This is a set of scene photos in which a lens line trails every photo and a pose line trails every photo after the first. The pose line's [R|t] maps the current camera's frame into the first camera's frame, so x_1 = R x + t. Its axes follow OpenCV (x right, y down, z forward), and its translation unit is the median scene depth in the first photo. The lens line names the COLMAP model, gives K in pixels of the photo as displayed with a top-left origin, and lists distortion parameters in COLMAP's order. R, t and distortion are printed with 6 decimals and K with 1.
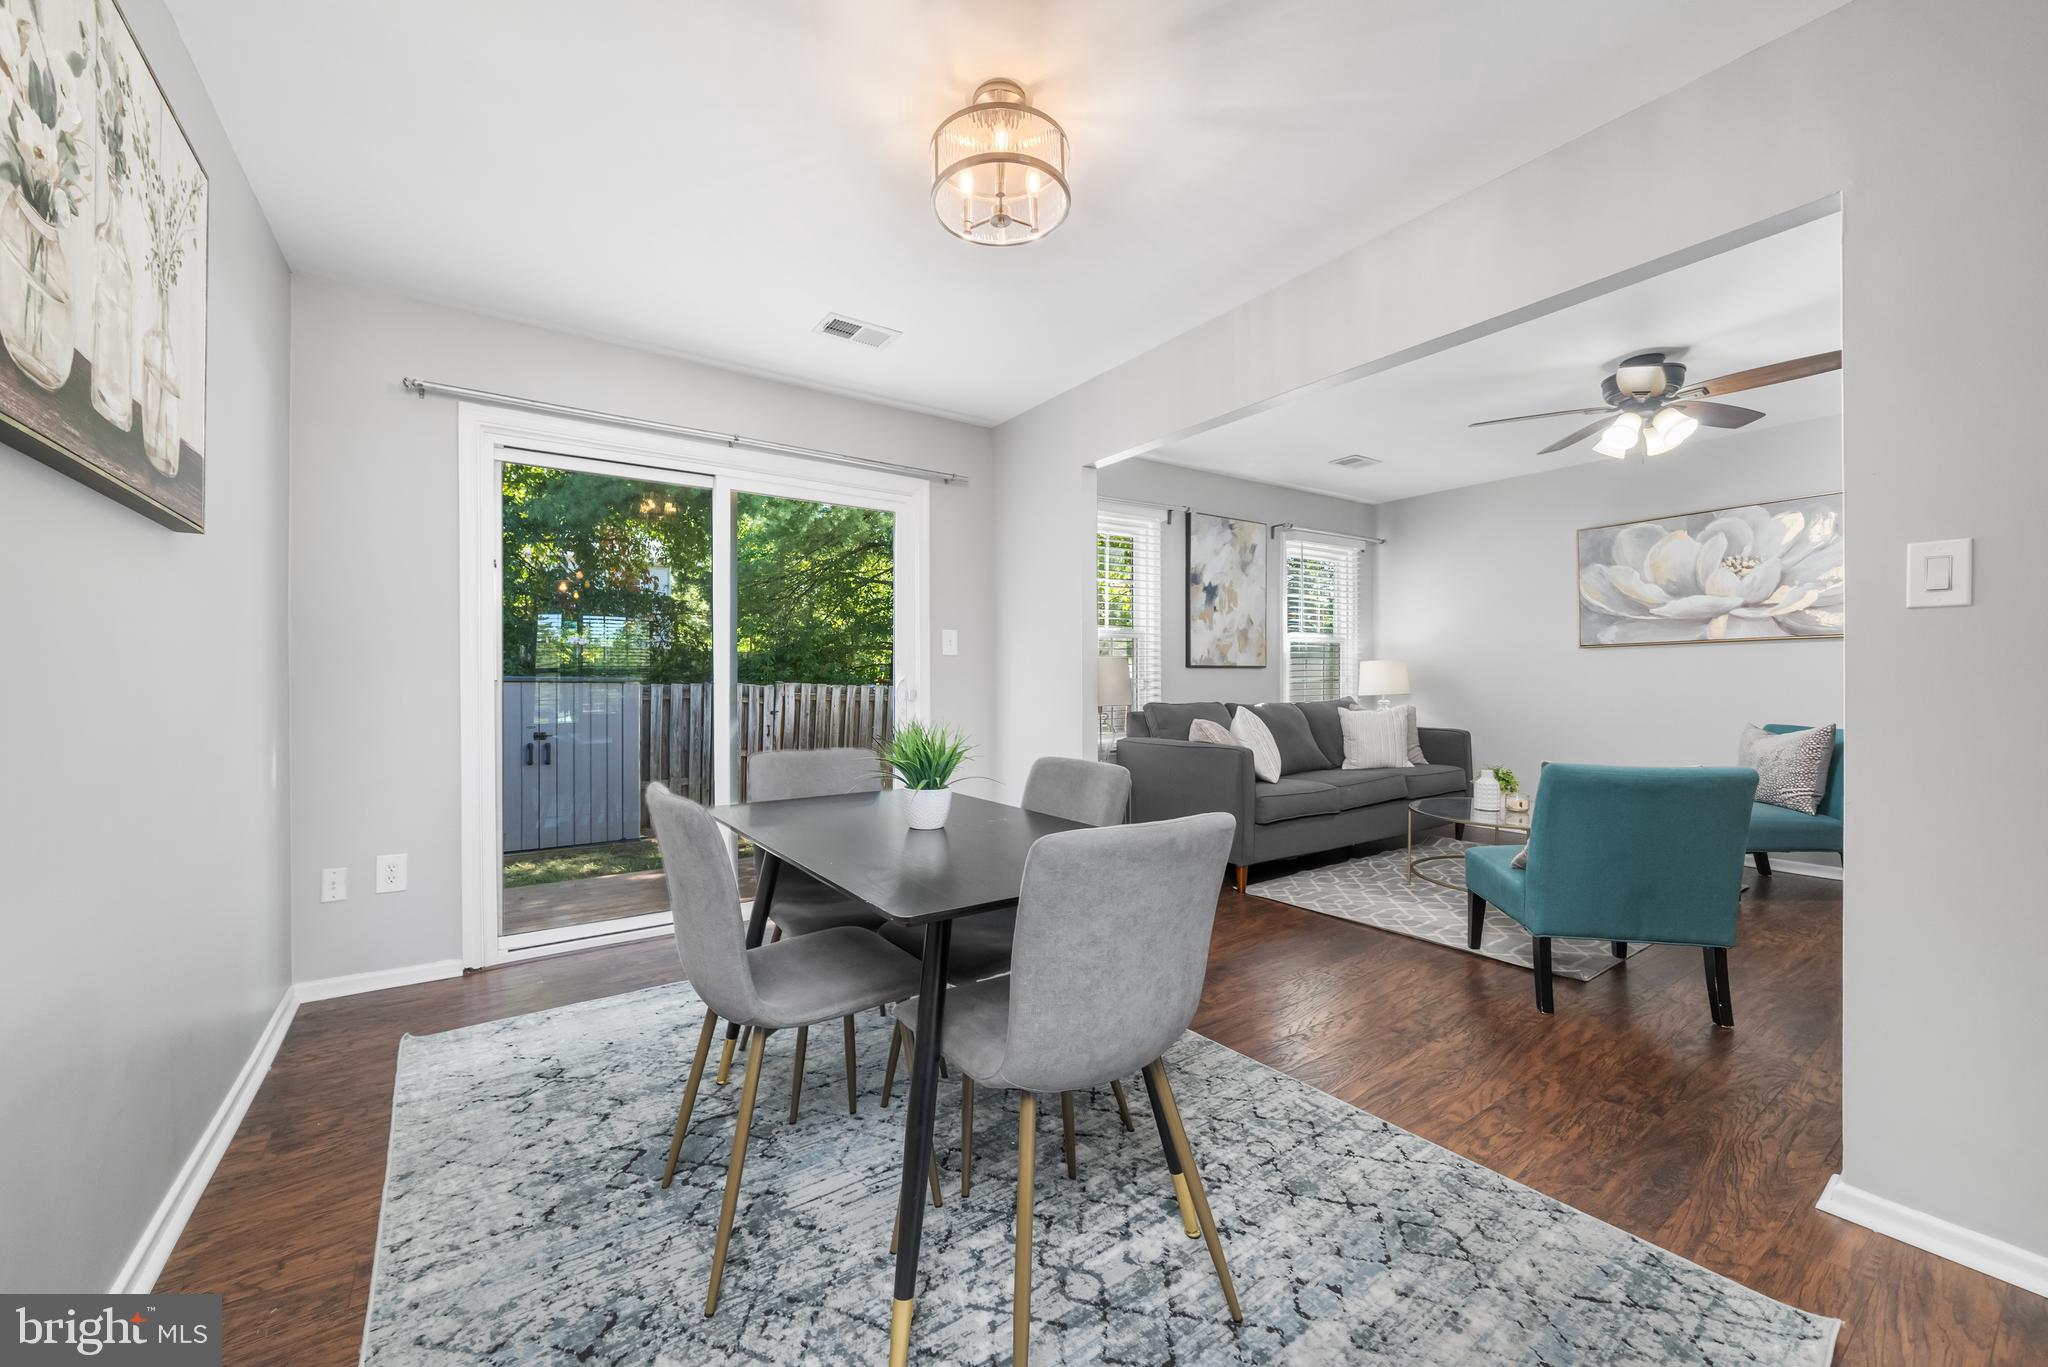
lens RADIAL K [[787.2, 0, 1016.0], [0, 787.2, 686.8], [0, 0, 1]] dist [-0.001592, -0.000075]
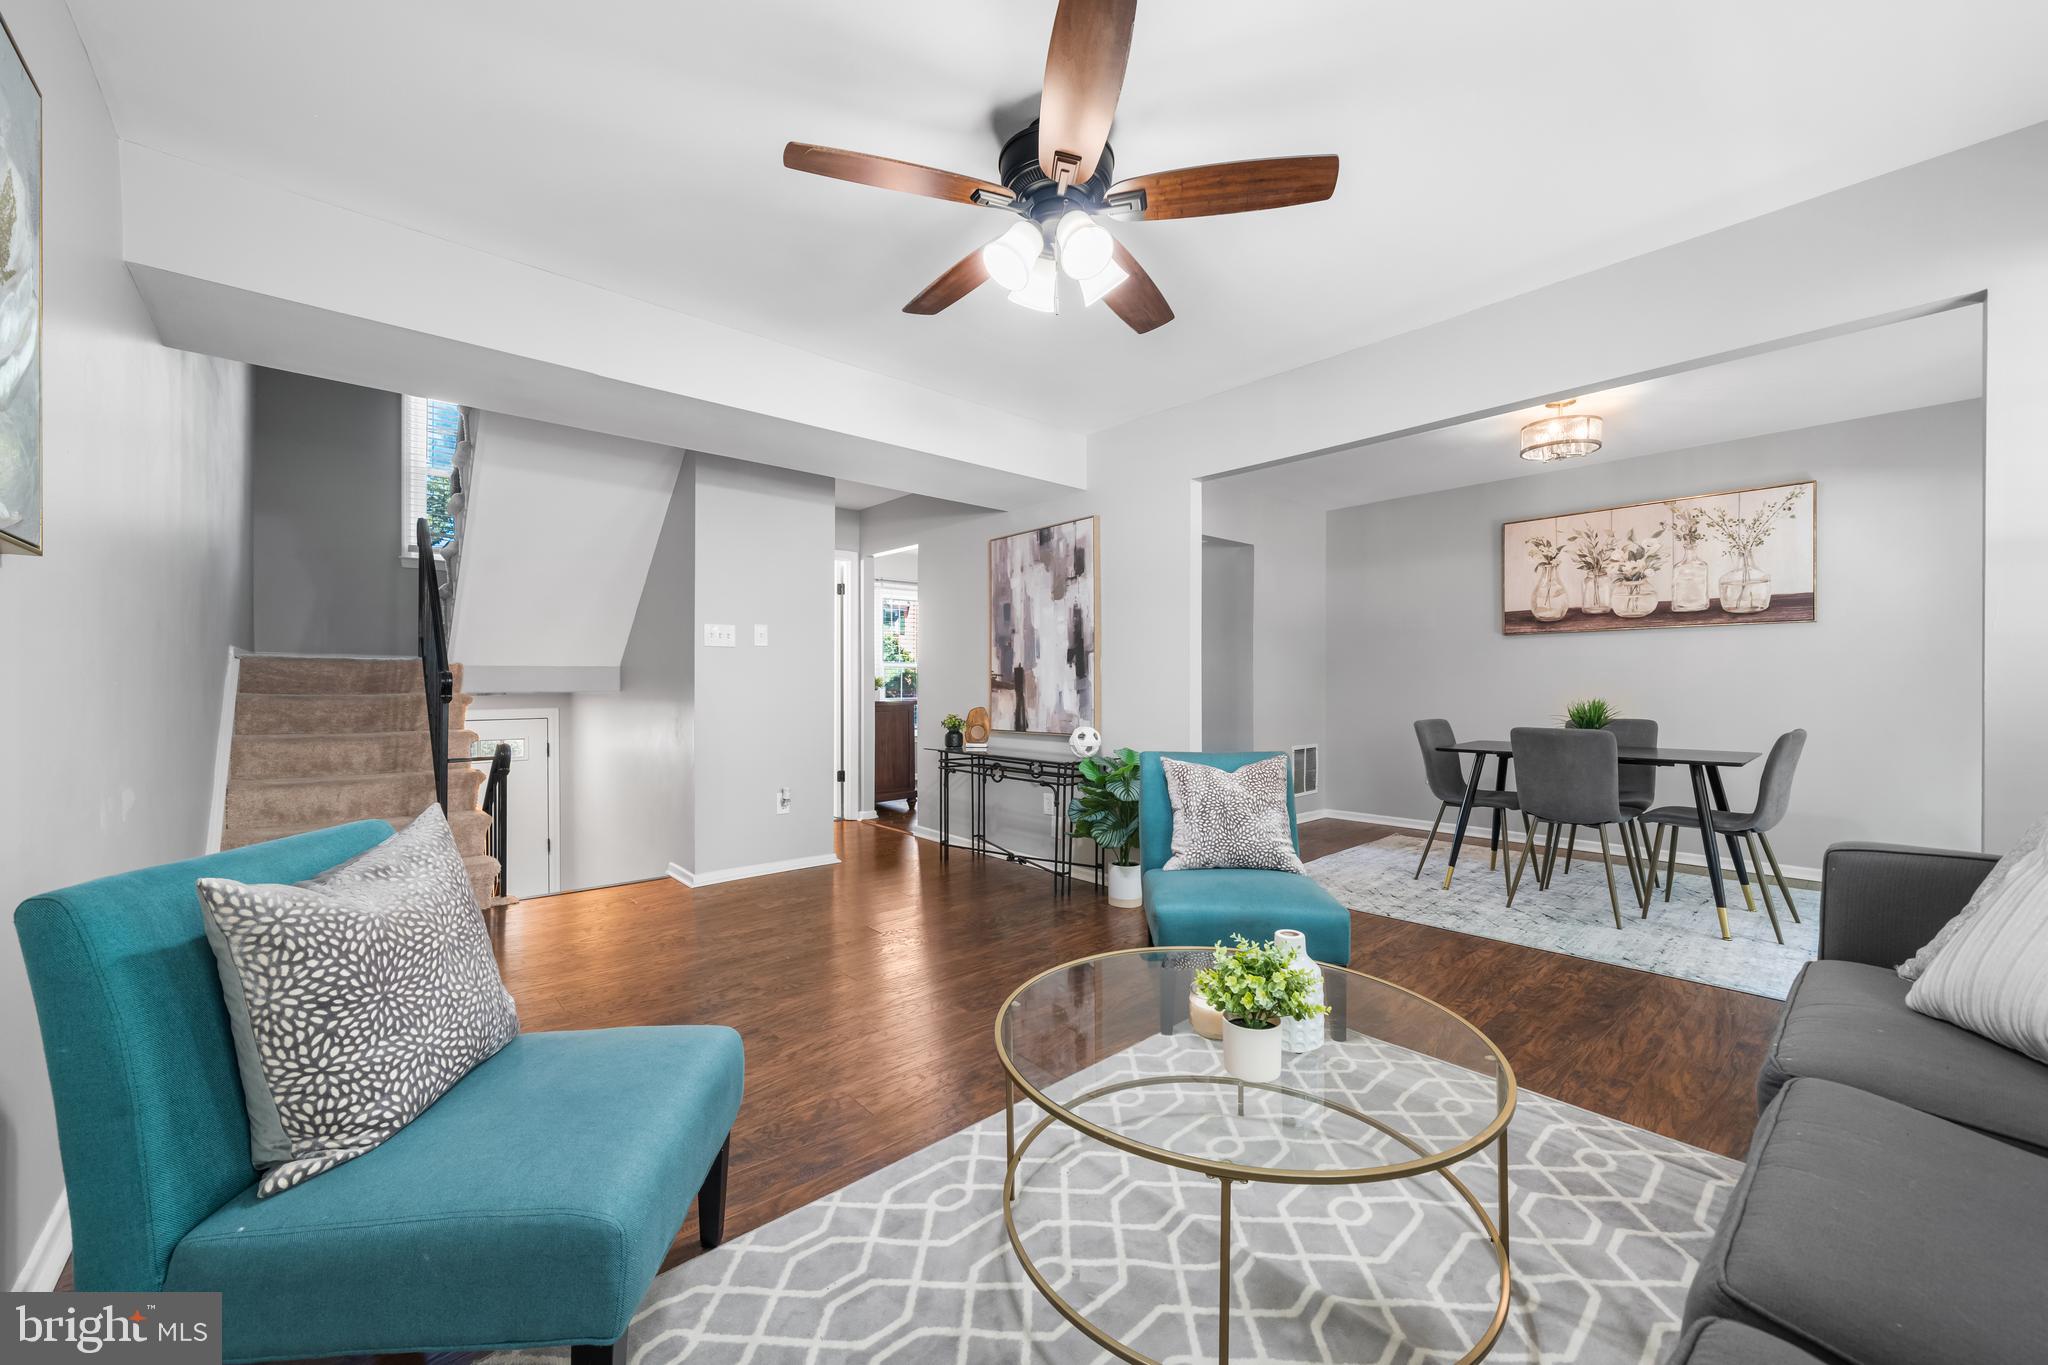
lens RADIAL K [[786.7, 0, 1031.0], [0, 786.7, 678.8], [0, 0, 1]] dist [0.005959, -0.000184]
pose [[-0.991066, 0.003666, -0.133325, 0.676199], [0.003422, 0.999992, 0.002058, -0.009411], [0.133332, 0.001584, -0.991070, 1.187045]]
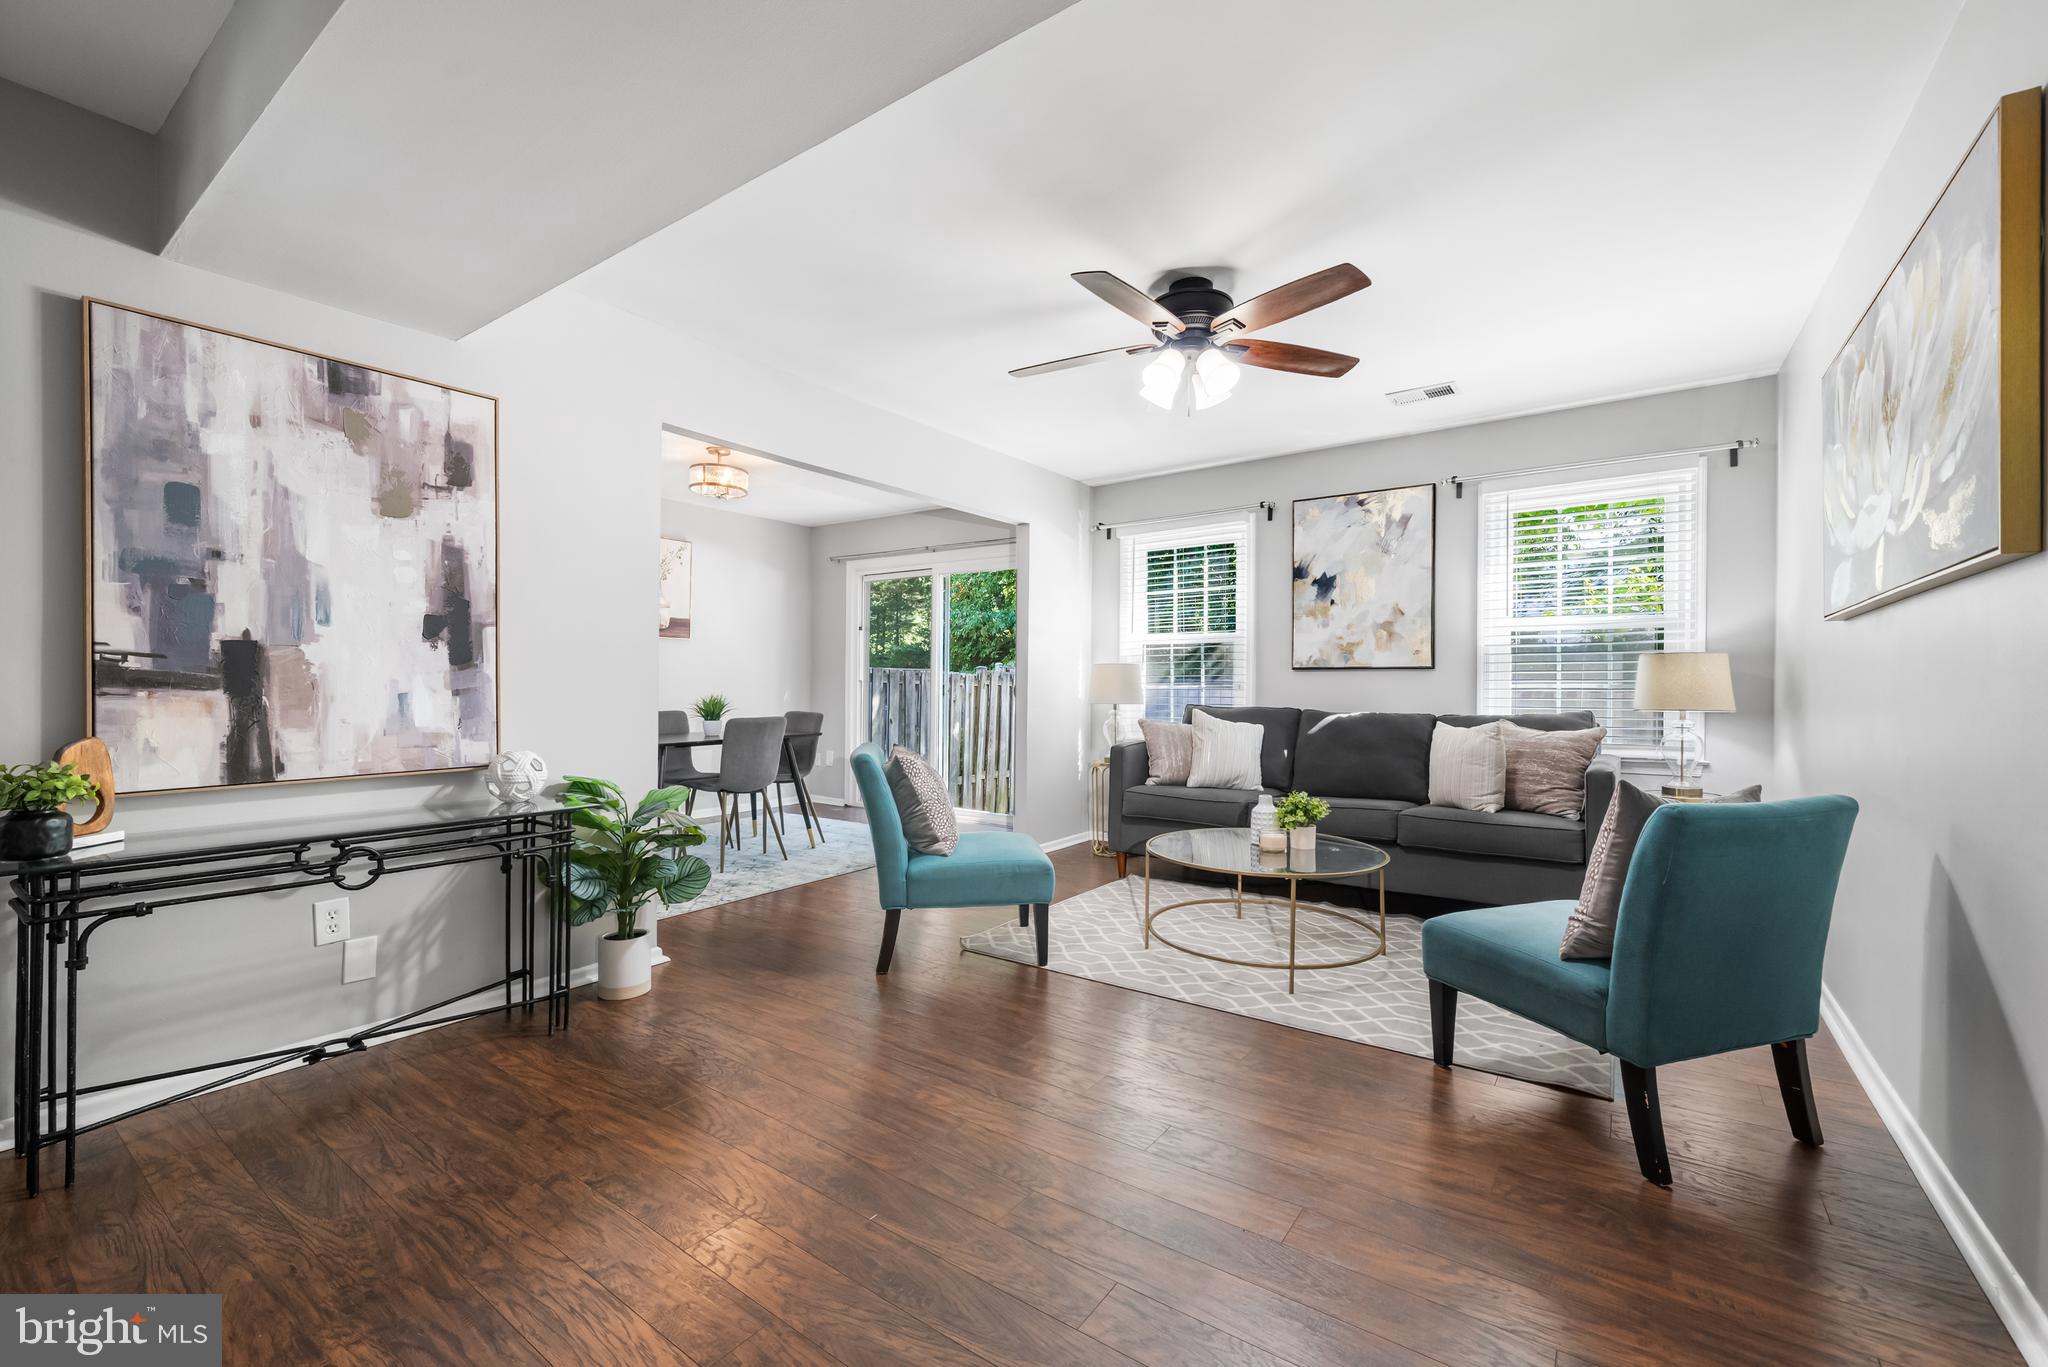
lens RADIAL K [[834.9, 0, 1016.3], [0, 834.9, 684.0], [0, 0, 1]] dist [-0.000119, 0.000089]
pose [[0.332879, 0.005619, -0.942953, 1.167891], [-0.015803, 0.999875, 0.000380, -0.003779], [0.942837, 0.014775, 0.332926, 0.415269]]
